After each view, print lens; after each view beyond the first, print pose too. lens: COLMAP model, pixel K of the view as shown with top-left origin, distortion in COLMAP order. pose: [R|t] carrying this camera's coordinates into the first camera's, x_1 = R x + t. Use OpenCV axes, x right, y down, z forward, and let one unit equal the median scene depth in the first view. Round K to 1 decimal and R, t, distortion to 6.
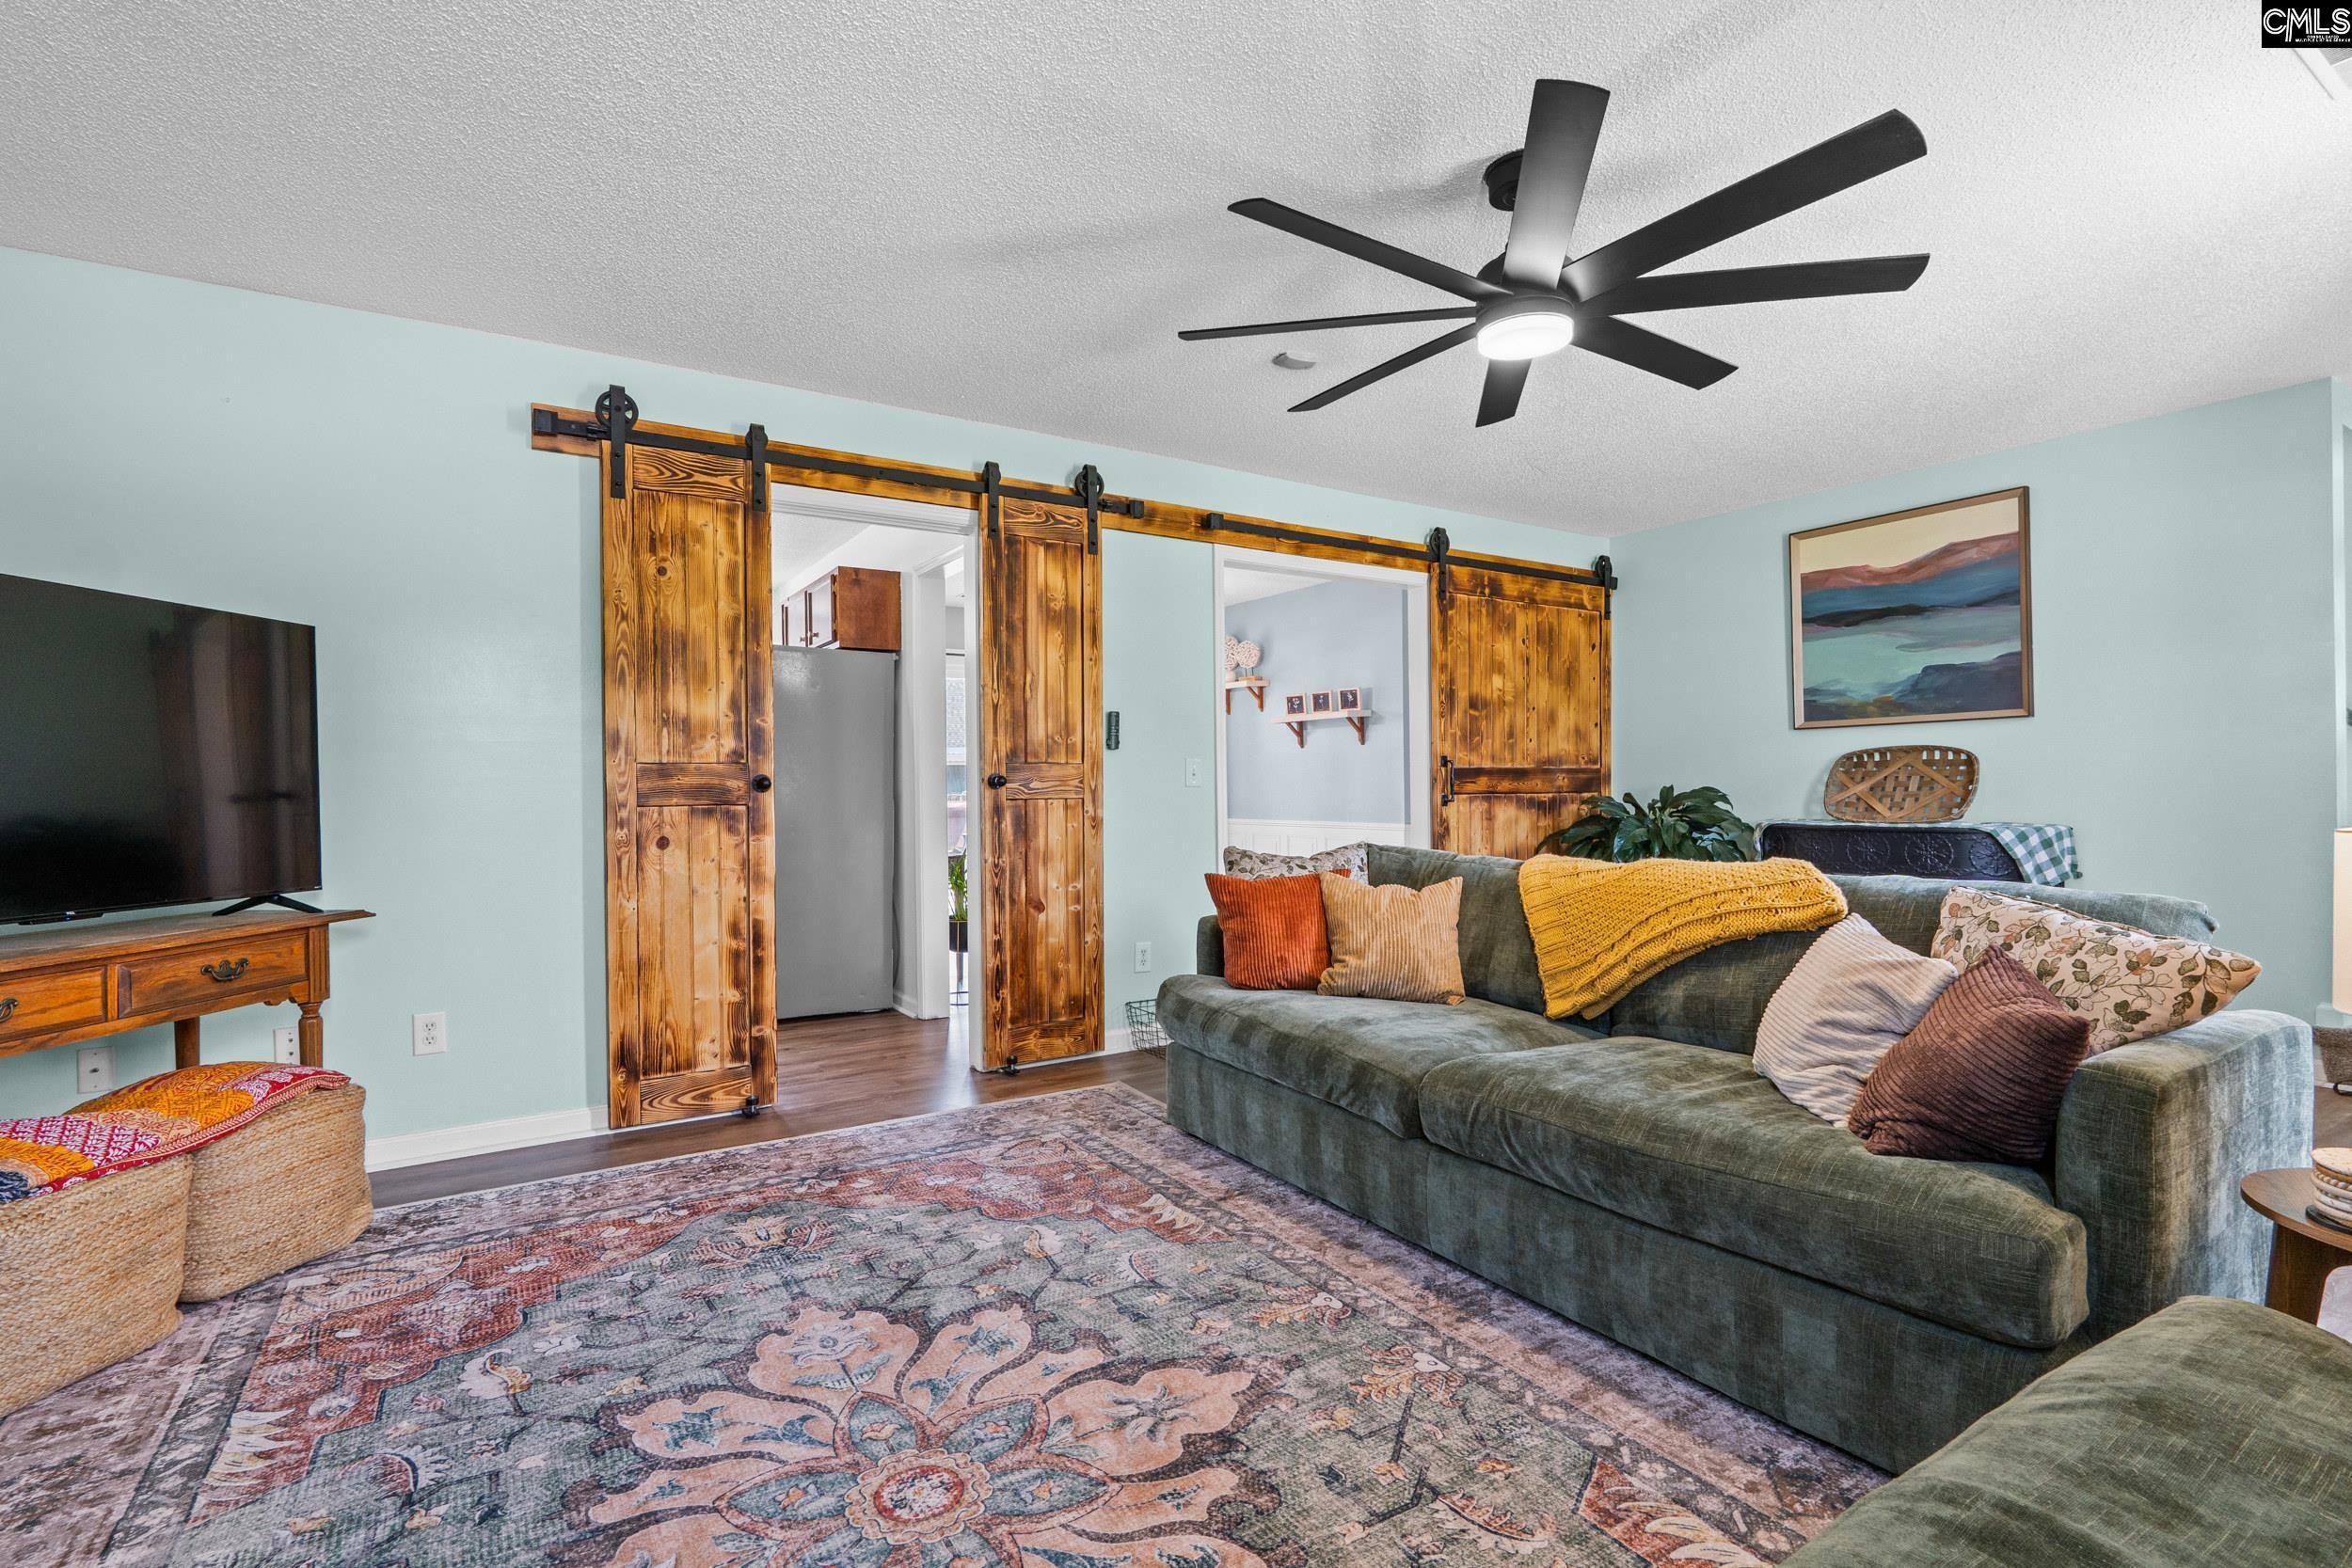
lens RADIAL K [[1075.0, 0, 1175.6], [0, 1075.0, 780.1], [0, 0, 1]] dist [-0.003838, -0.000198]
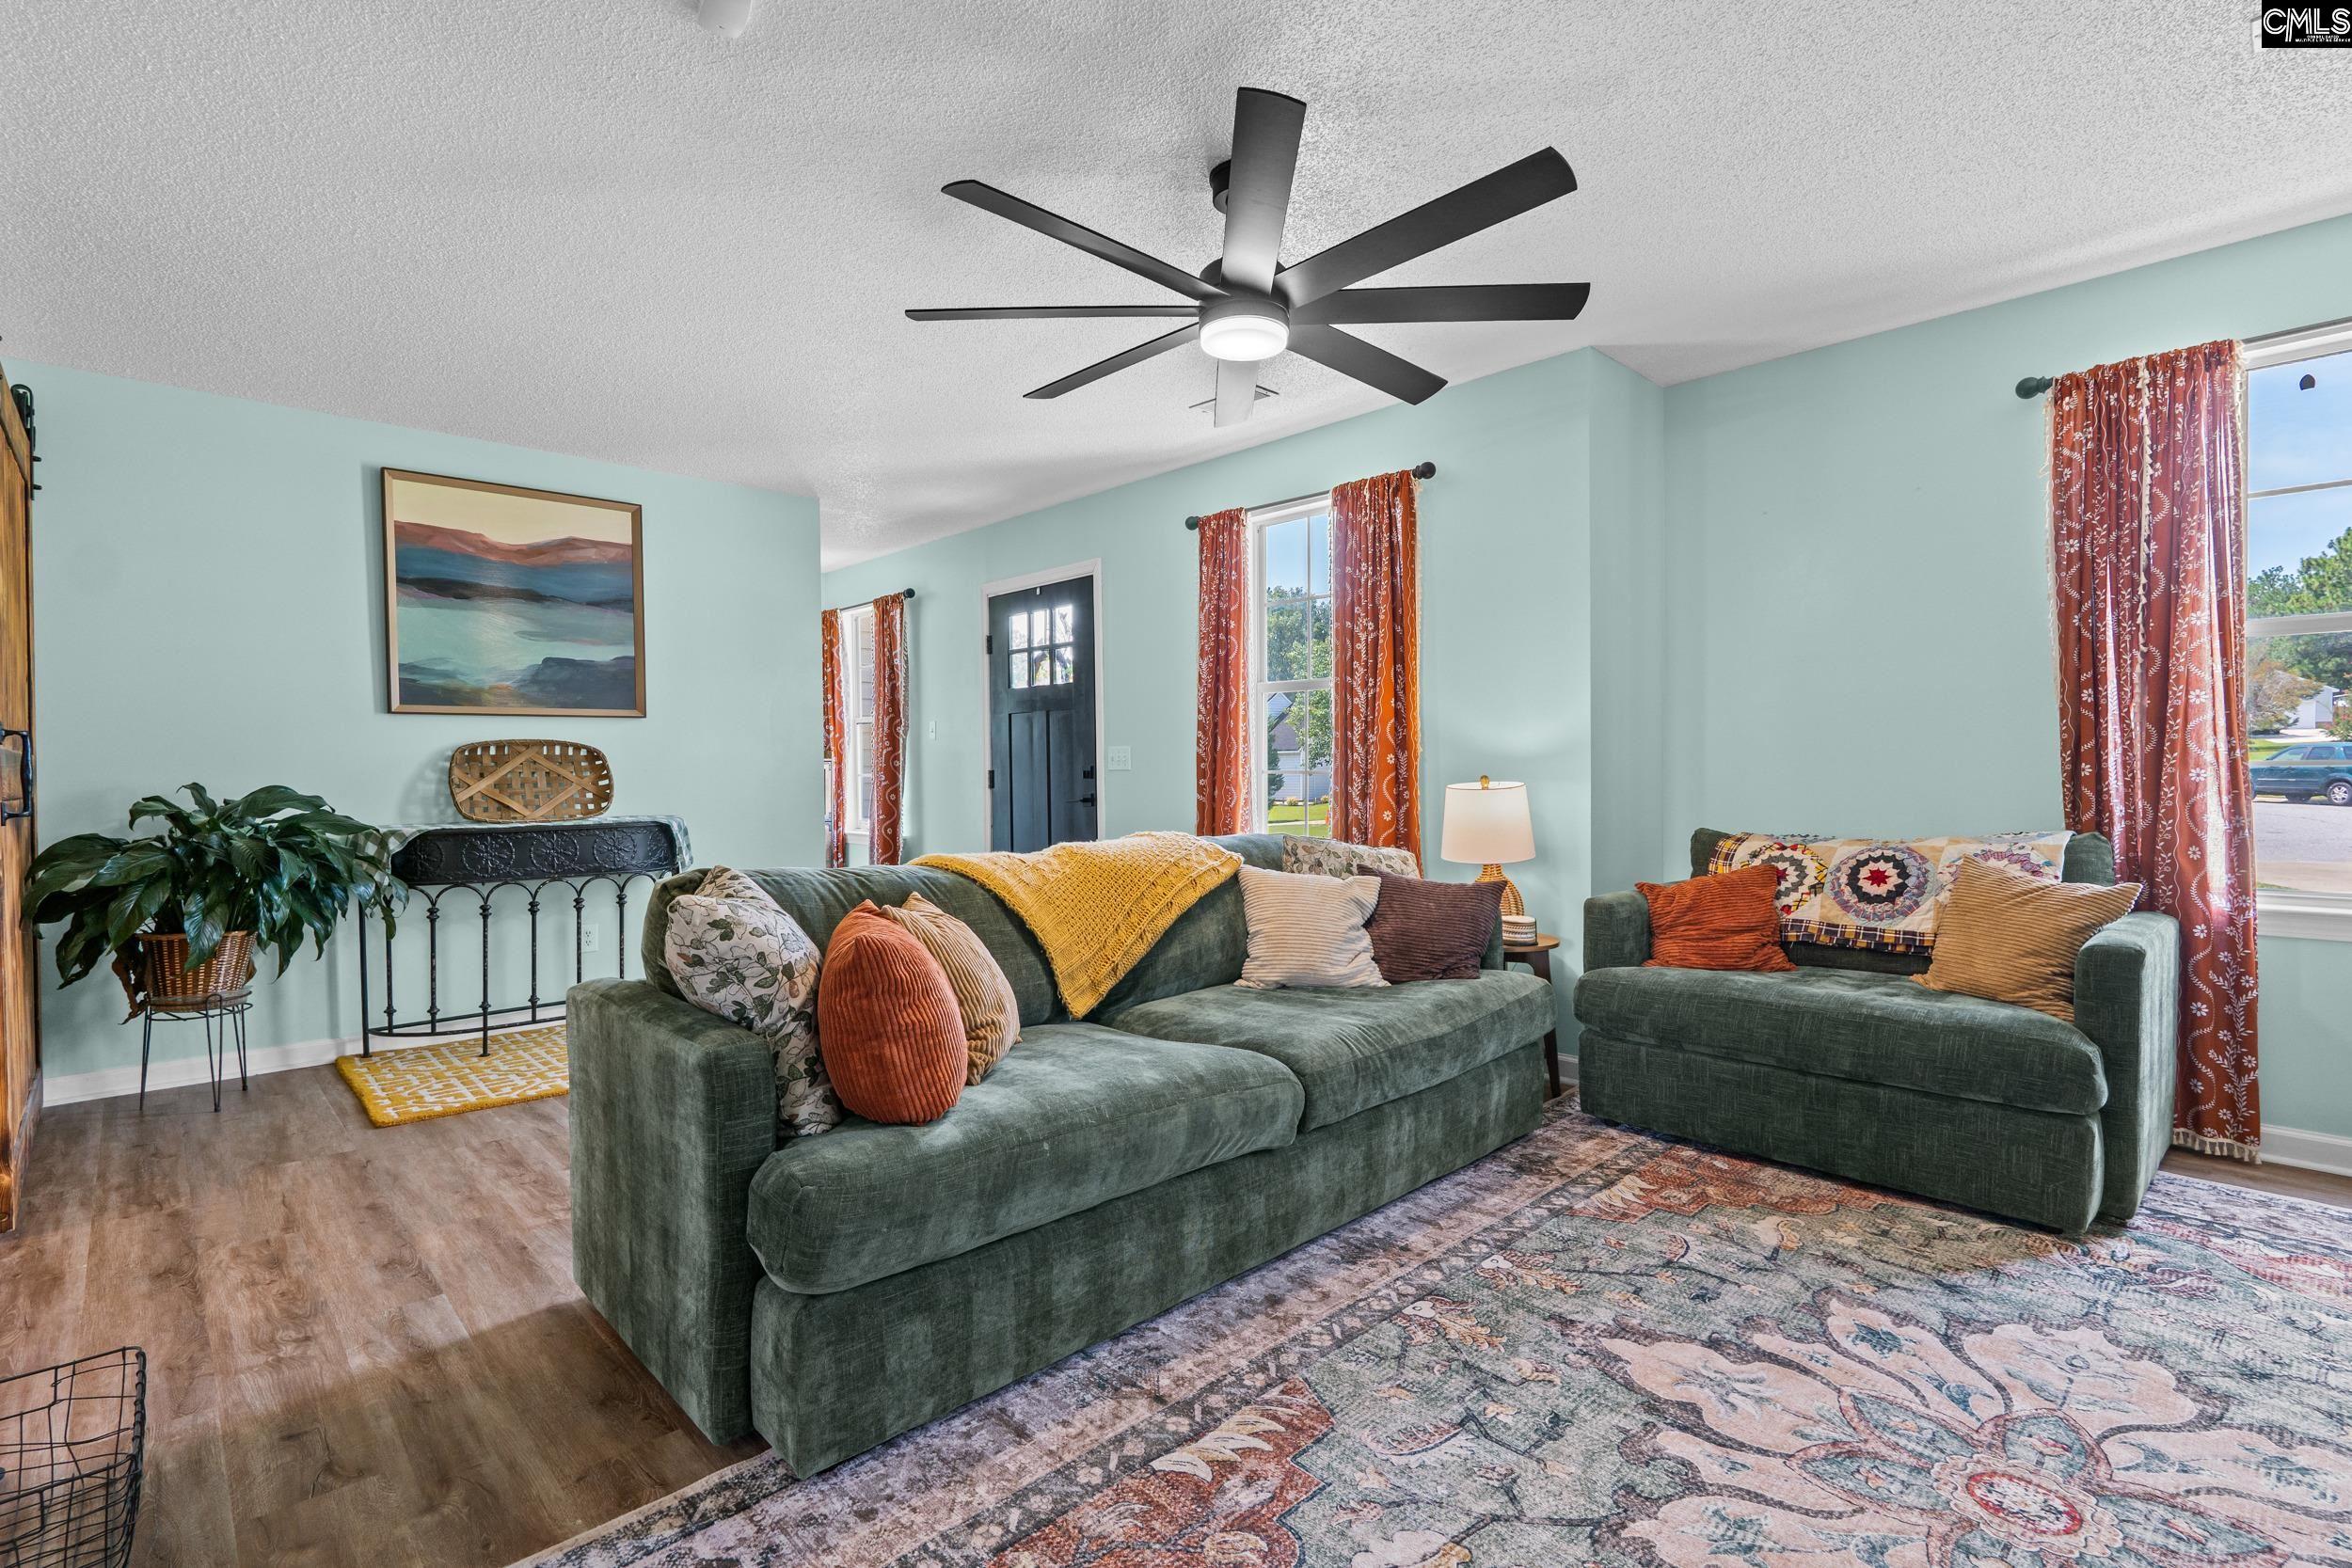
lens RADIAL K [[1075.0, 0, 1153.2], [0, 1075.0, 781.9], [0, 0, 1]] dist [-0.003838, -0.000198]
pose [[-0.180209, 0.000295, 0.983628, -0.624540], [0.005774, 0.999983, 0.000758, 0.013556], [-0.983611, 0.005816, -0.180208, 1.164686]]
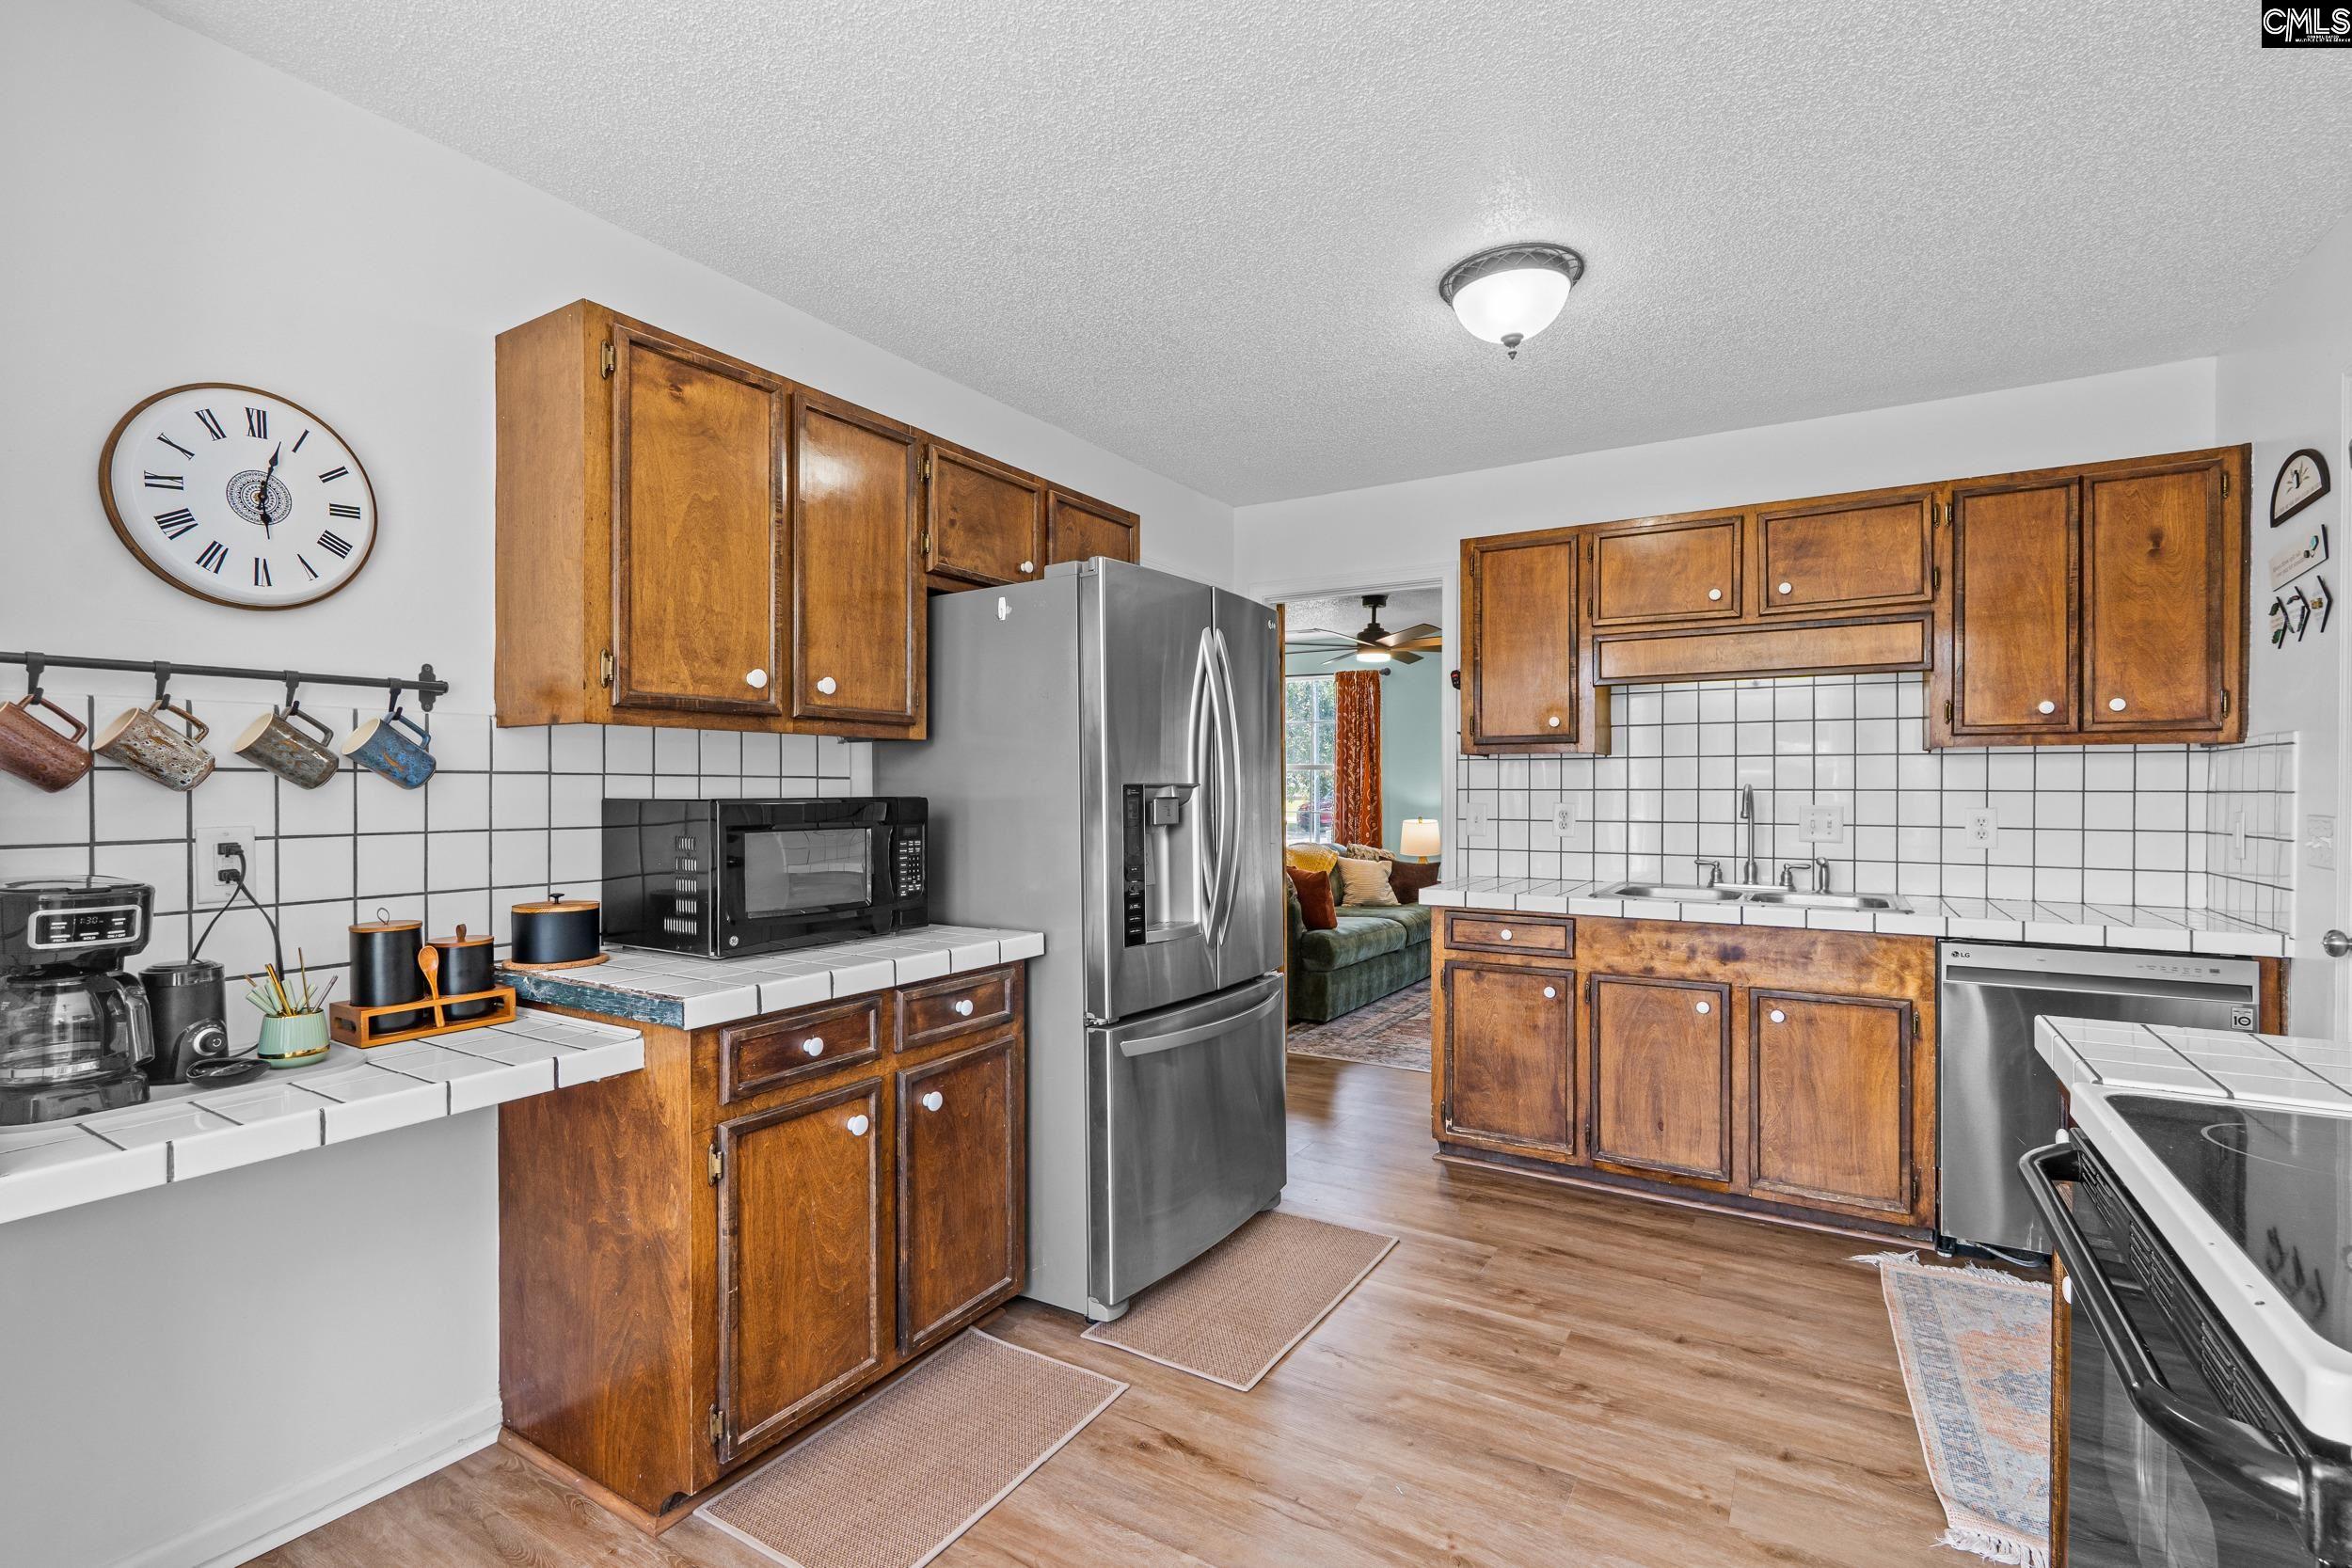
lens RADIAL K [[1075.0, 0, 1174.5], [0, 1075.0, 798.2], [0, 0, 1]] dist [-0.003838, -0.000198]
pose [[-0.443116, 0.002611, 0.896461, -1.822178], [0.000505, 0.999996, -0.002663, -0.036684], [-0.896464, -0.000728, -0.443115, 2.522636]]
